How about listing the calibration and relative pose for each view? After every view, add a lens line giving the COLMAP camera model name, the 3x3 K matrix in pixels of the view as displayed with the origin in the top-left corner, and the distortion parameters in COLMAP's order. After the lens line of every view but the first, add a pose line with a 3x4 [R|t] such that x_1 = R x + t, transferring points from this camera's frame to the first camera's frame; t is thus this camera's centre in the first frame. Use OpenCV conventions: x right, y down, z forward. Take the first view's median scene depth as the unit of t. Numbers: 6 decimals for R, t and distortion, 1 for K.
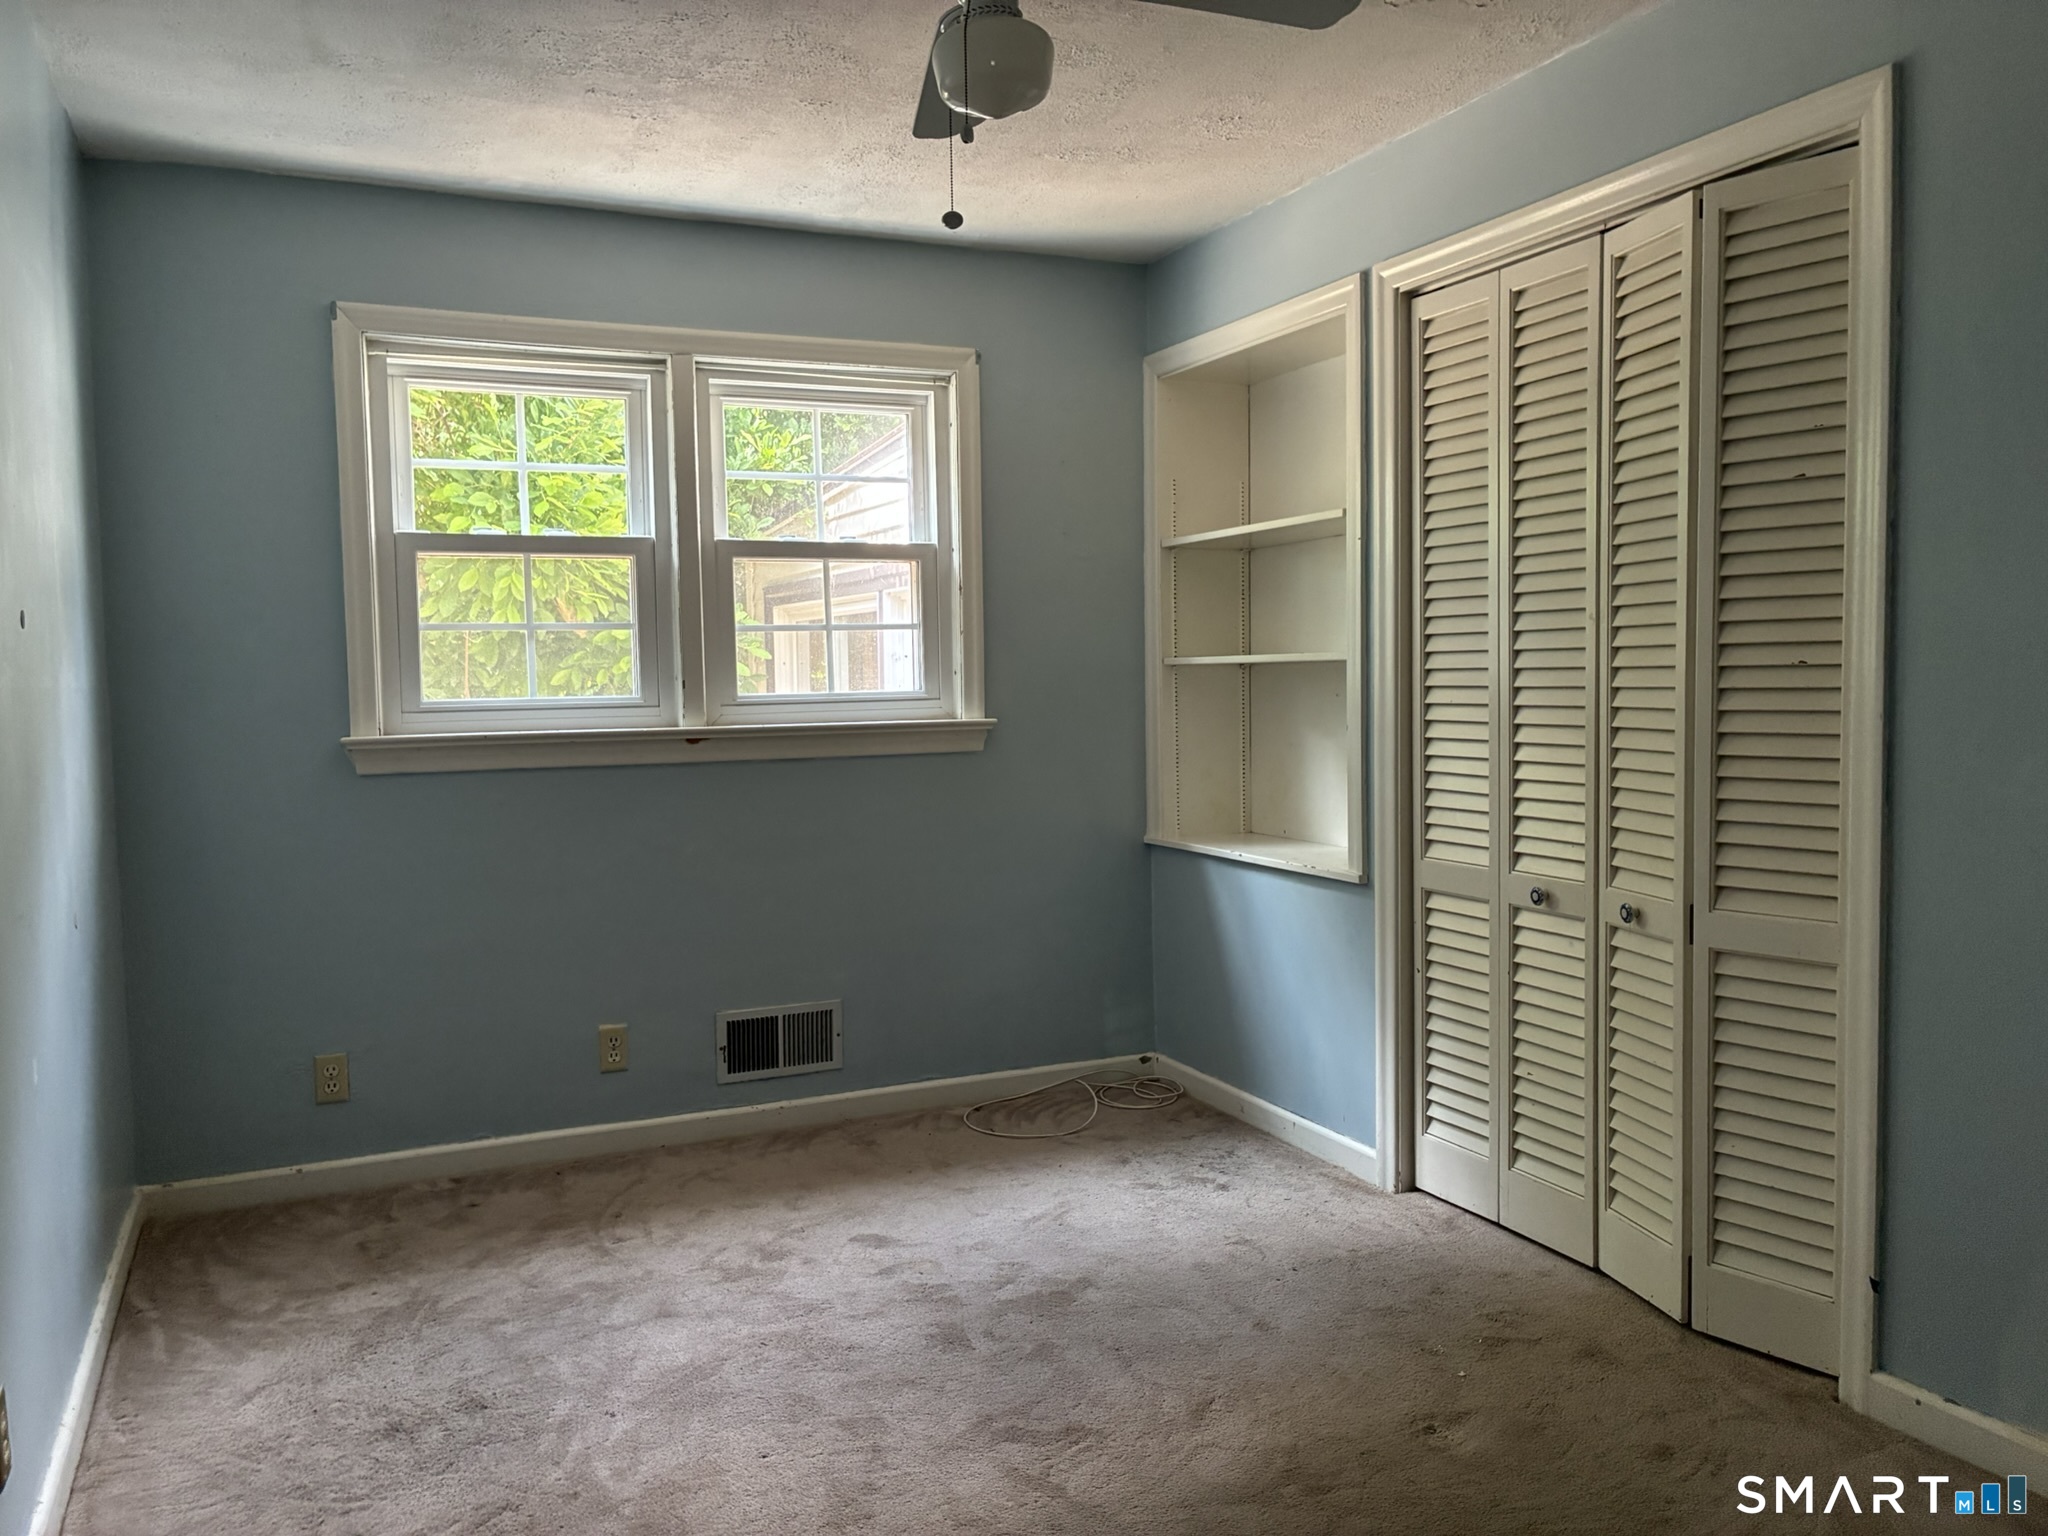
lens RADIAL K [[1559.0, 0, 1021.3], [0, 1559.0, 774.6], [0, 0, 1]] dist [0.068022, -0.075902]
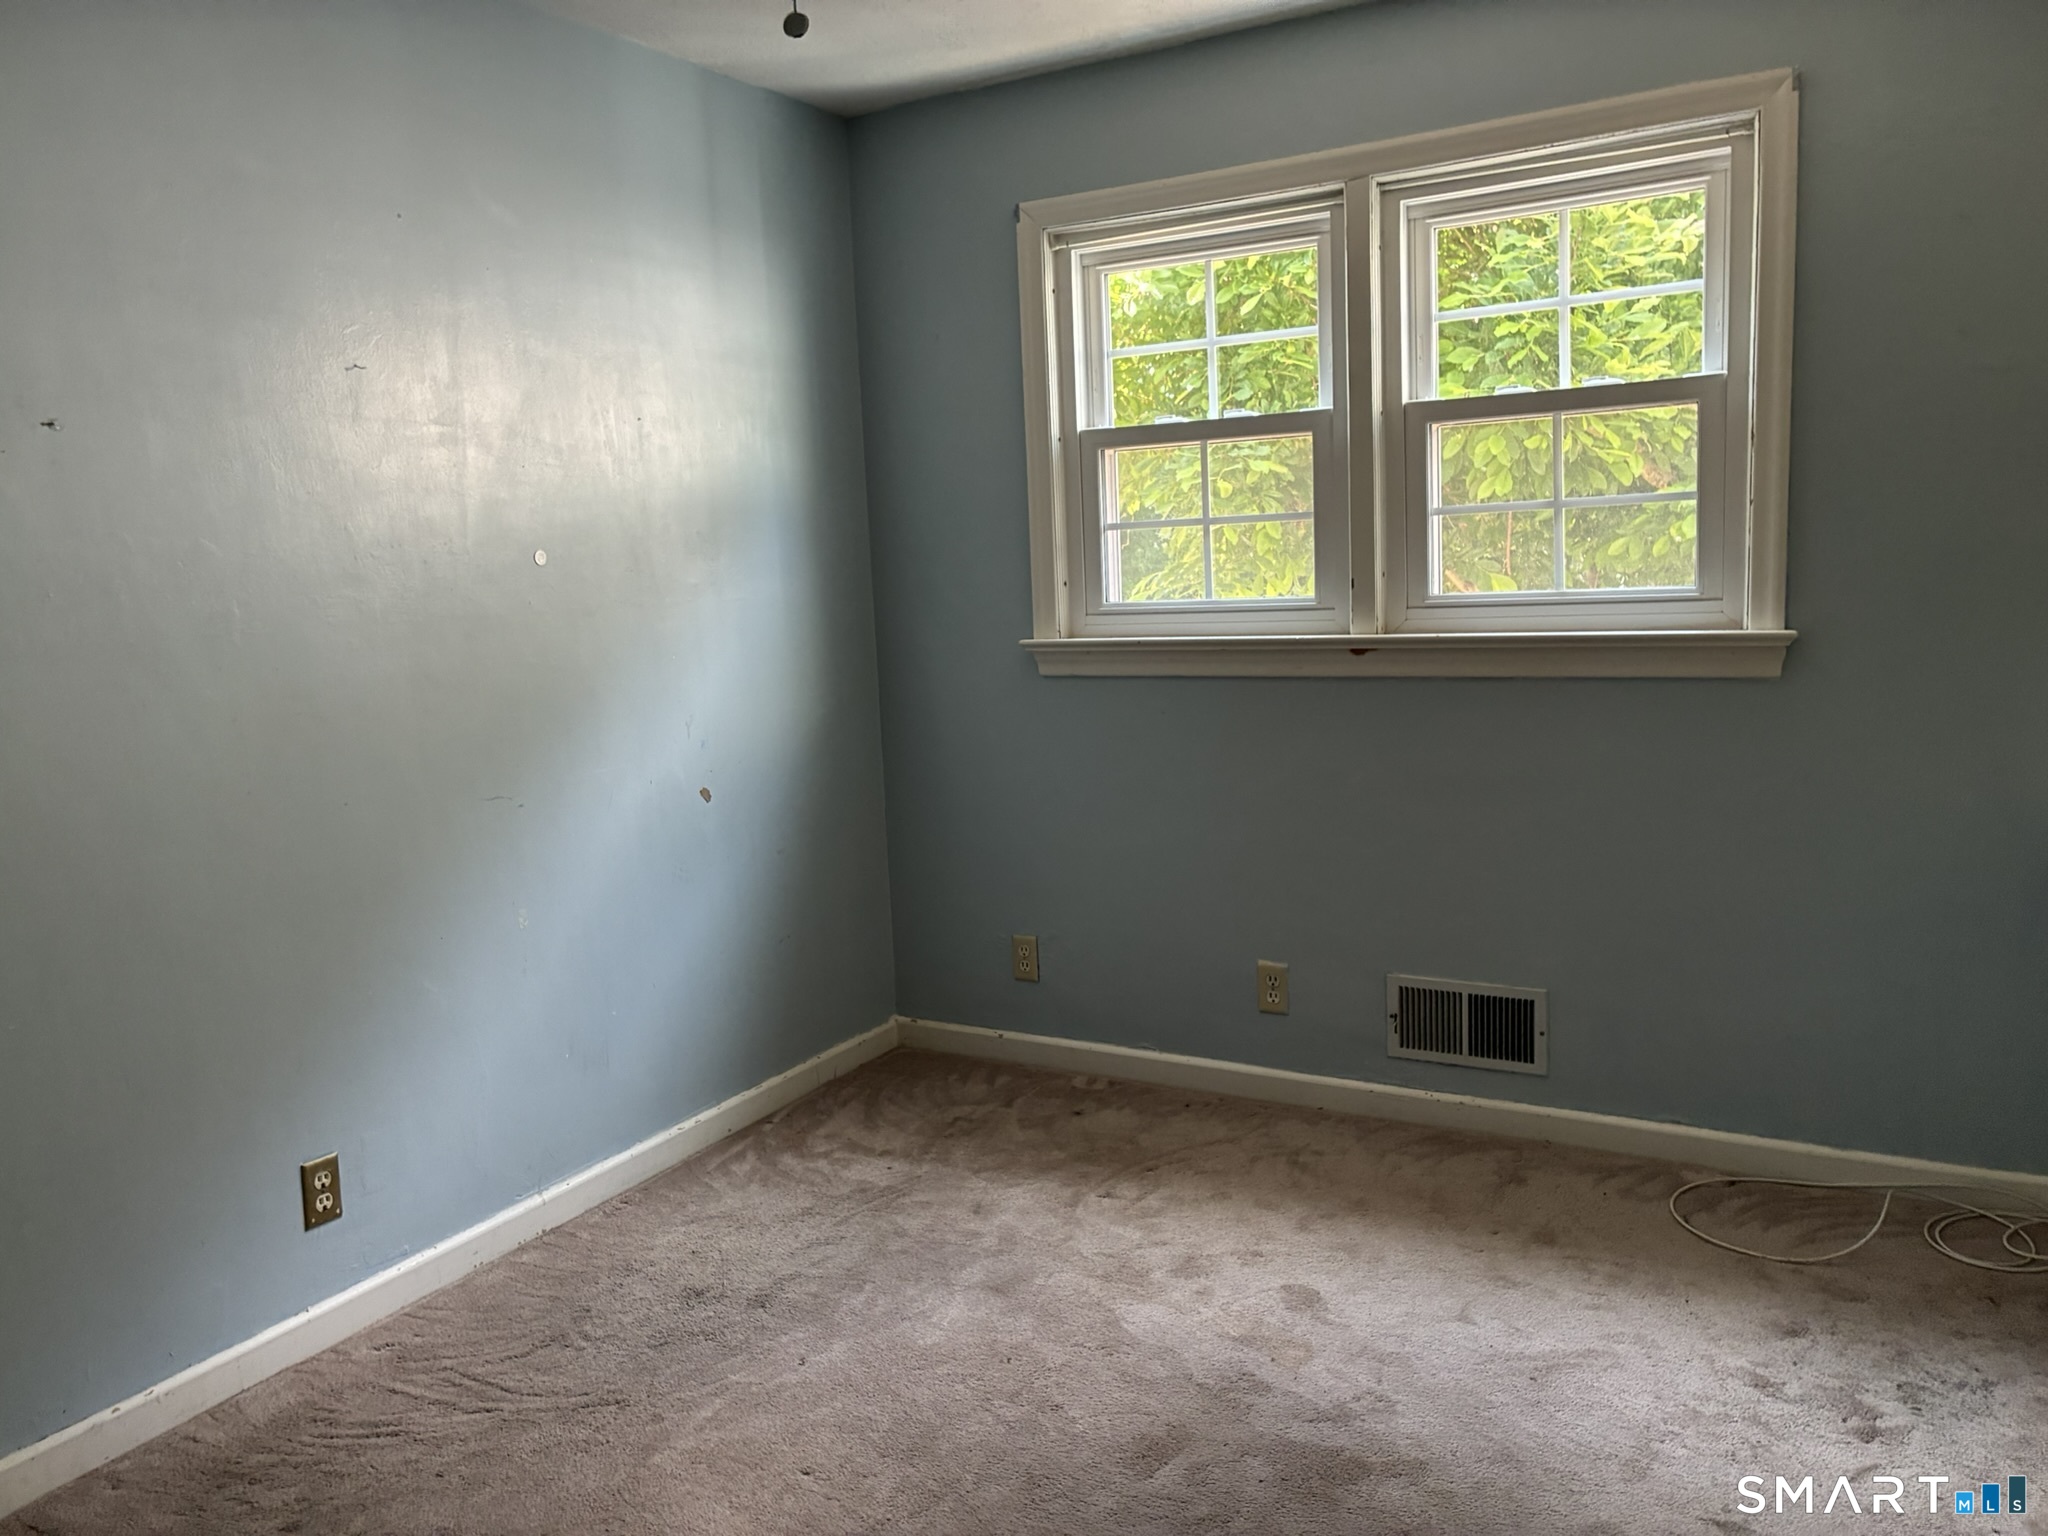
lens RADIAL K [[1559.0, 0, 1021.3], [0, 1559.0, 774.6], [0, 0, 1]] dist [0.068022, -0.075902]
pose [[0.593181, 0.105056, -0.798185, 0.371733], [-0.025312, 0.993393, 0.111939, -0.046844], [0.804671, -0.046197, 0.591921, 0.363050]]
